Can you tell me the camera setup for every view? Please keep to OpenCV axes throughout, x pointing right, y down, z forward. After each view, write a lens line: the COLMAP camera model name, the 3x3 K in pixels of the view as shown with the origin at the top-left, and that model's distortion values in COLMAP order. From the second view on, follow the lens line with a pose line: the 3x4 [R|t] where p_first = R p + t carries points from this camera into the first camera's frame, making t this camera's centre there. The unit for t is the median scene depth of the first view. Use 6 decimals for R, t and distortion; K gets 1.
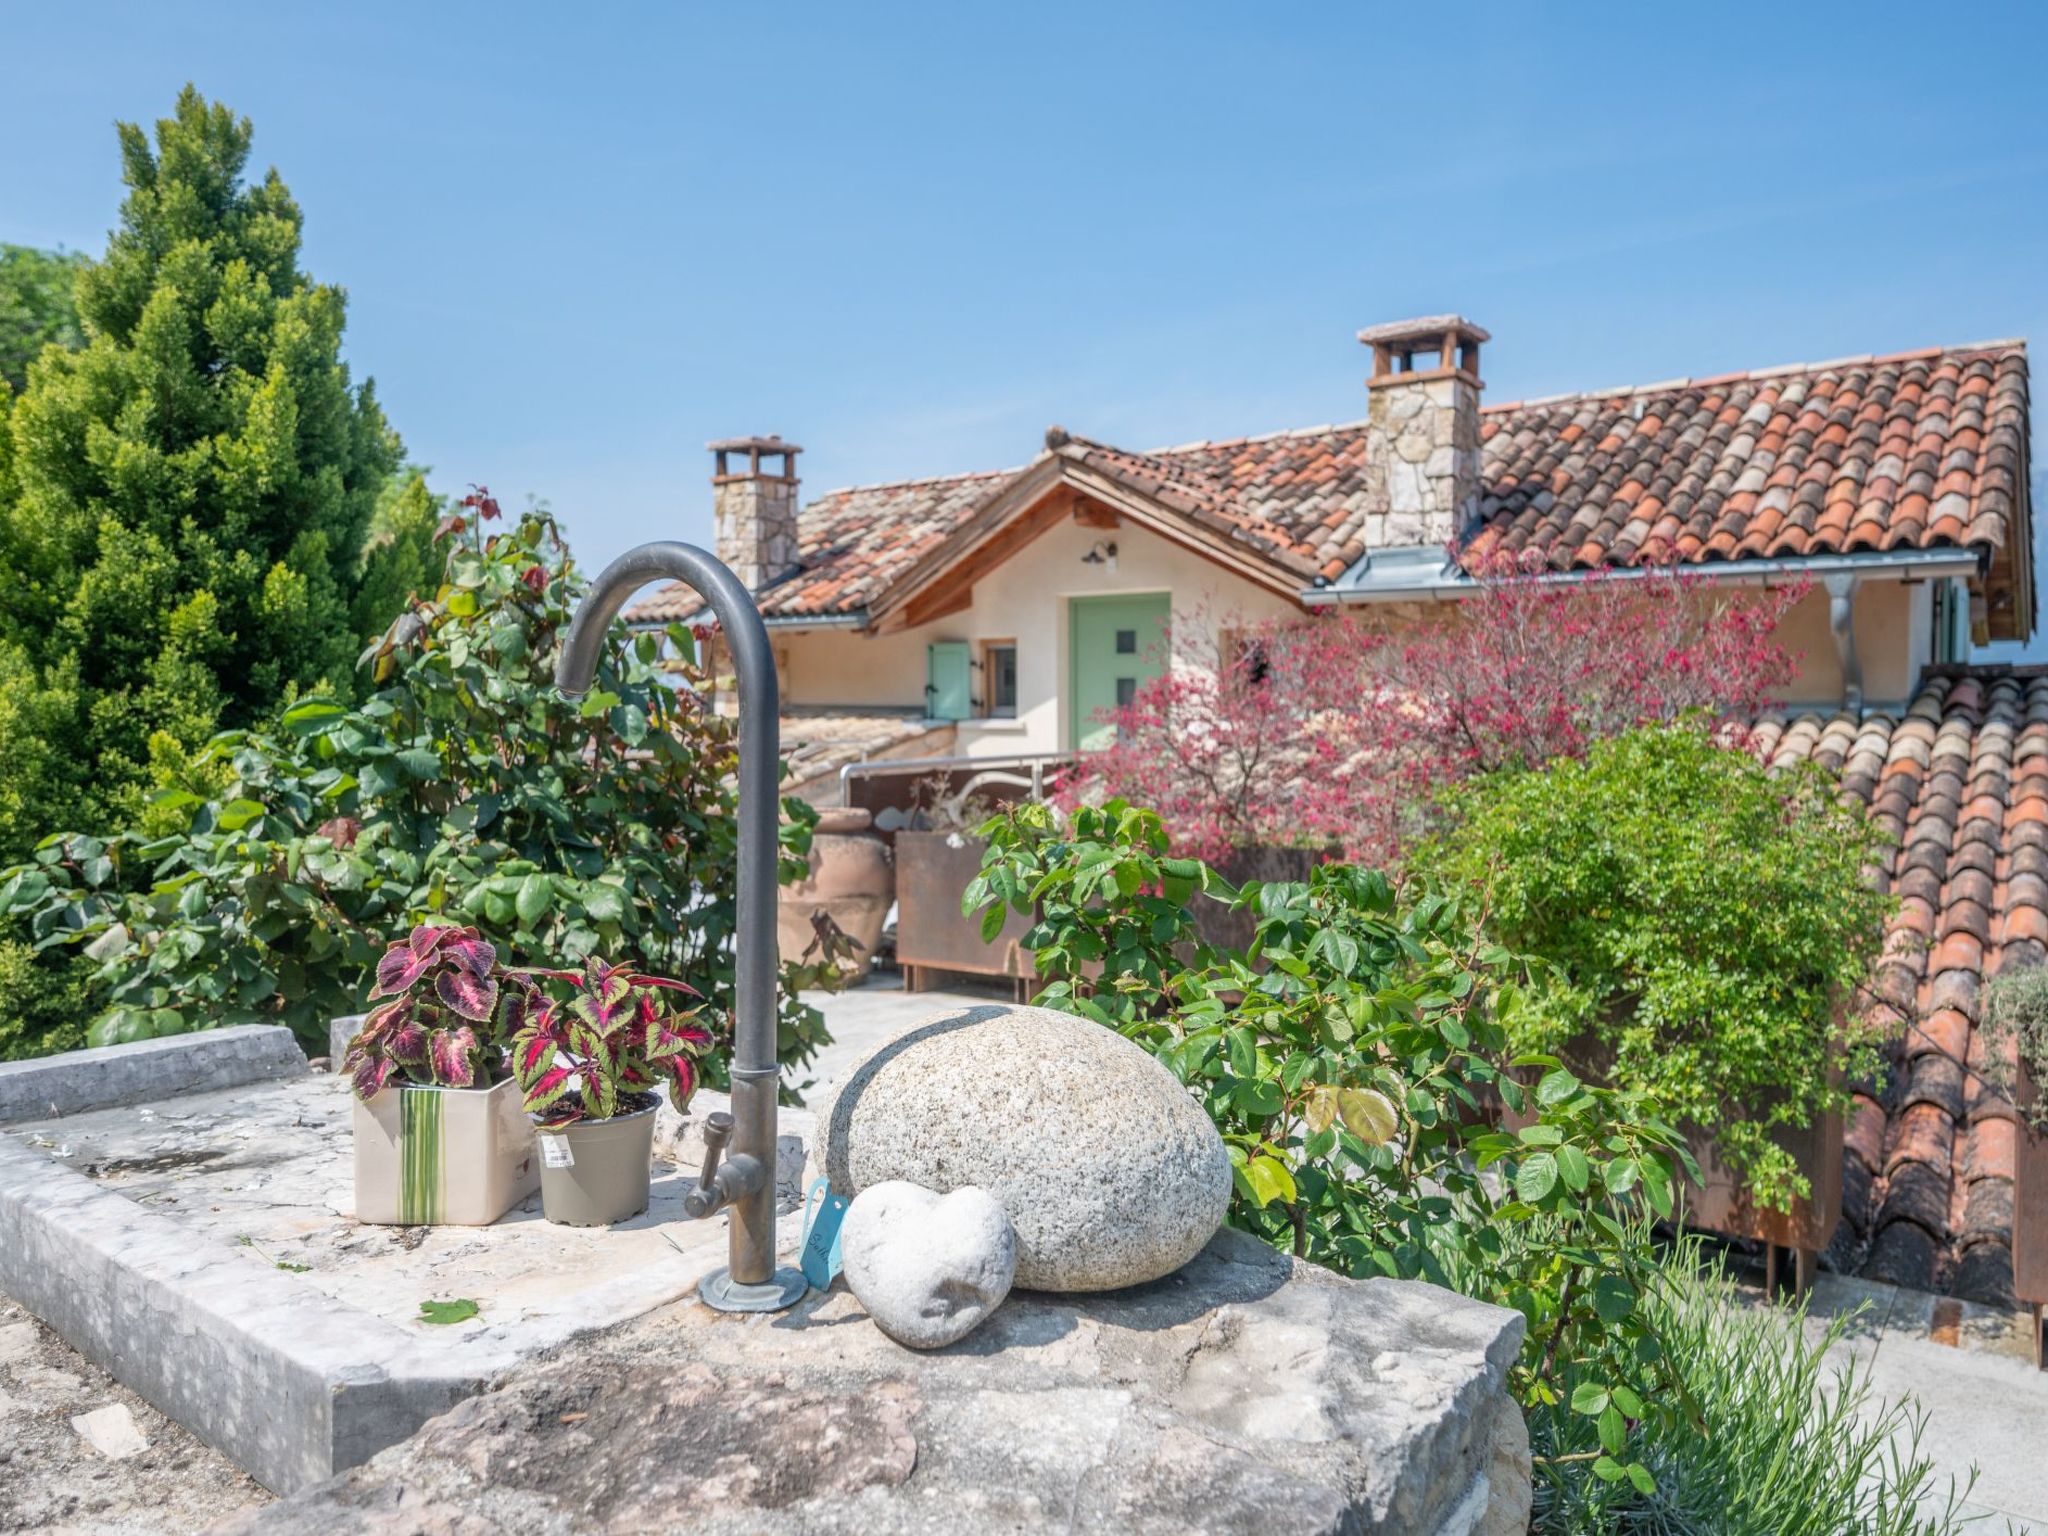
lens RADIAL K [[1572.2, 0, 1024.0], [0, 1572.2, 768.0], [0, 0, 1]] dist [-0.001337, -0.000230]
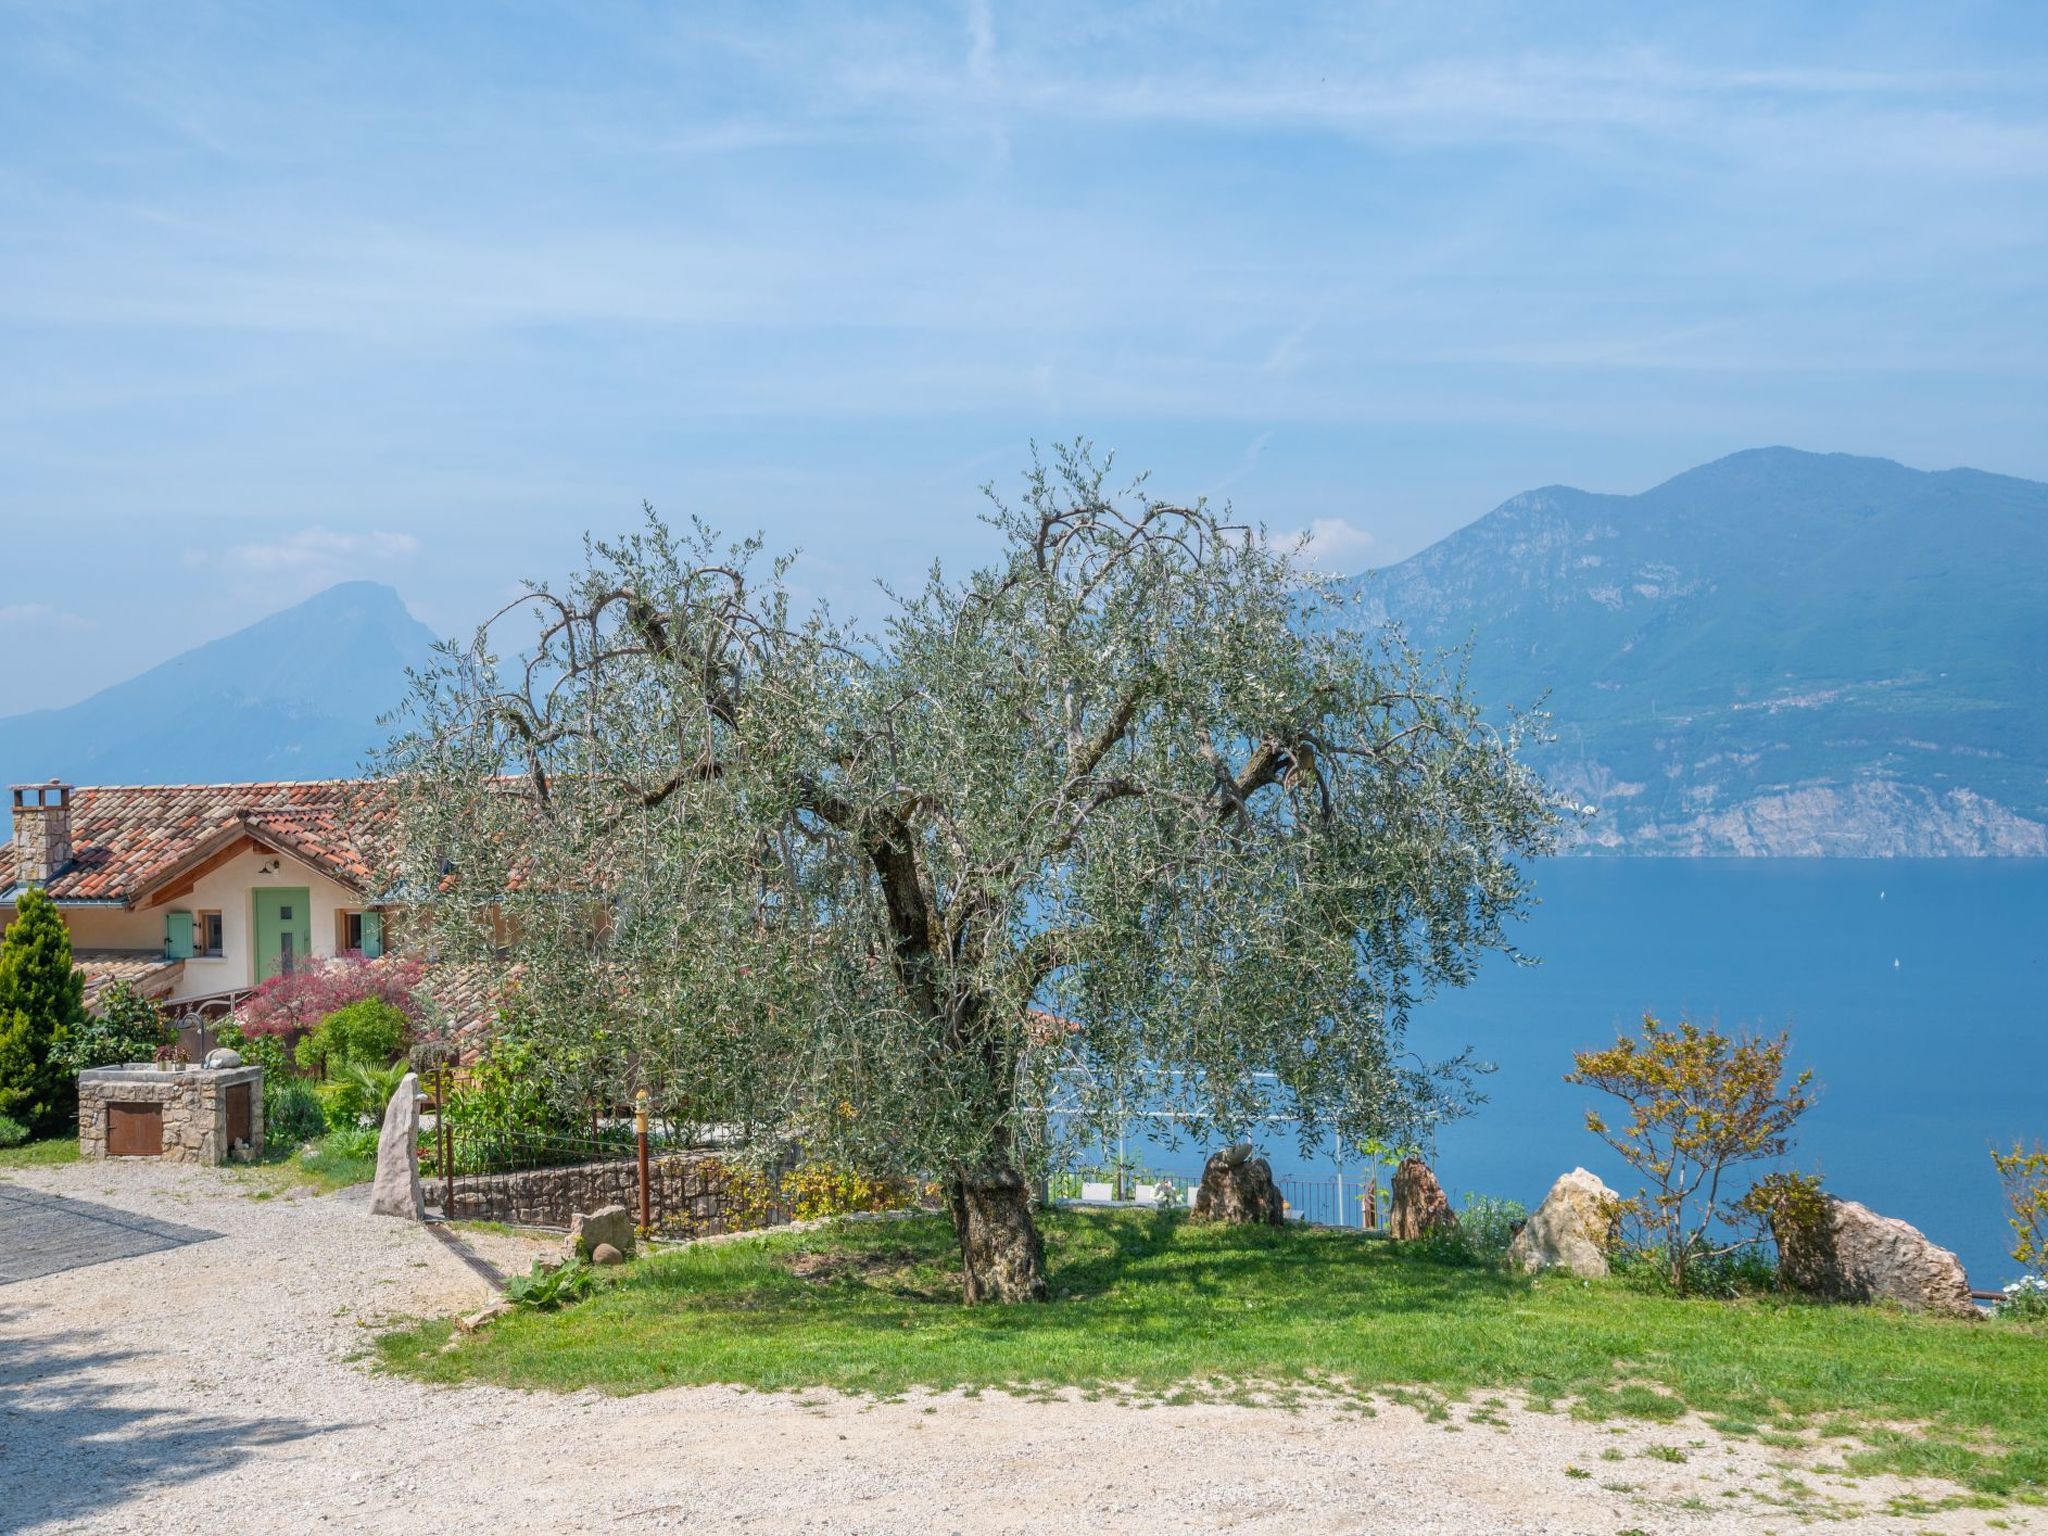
lens RADIAL K [[1953.1, 0, 1024.0], [0, 1953.1, 768.0], [0, 0, 1]] dist [-0.004999, 0.001954]
pose [[0.926415, -0.018848, 0.376032, 0.008902], [0.043537, 0.997409, -0.057266, -0.076860], [-0.373979, 0.069423, 0.924835, -1.360696]]
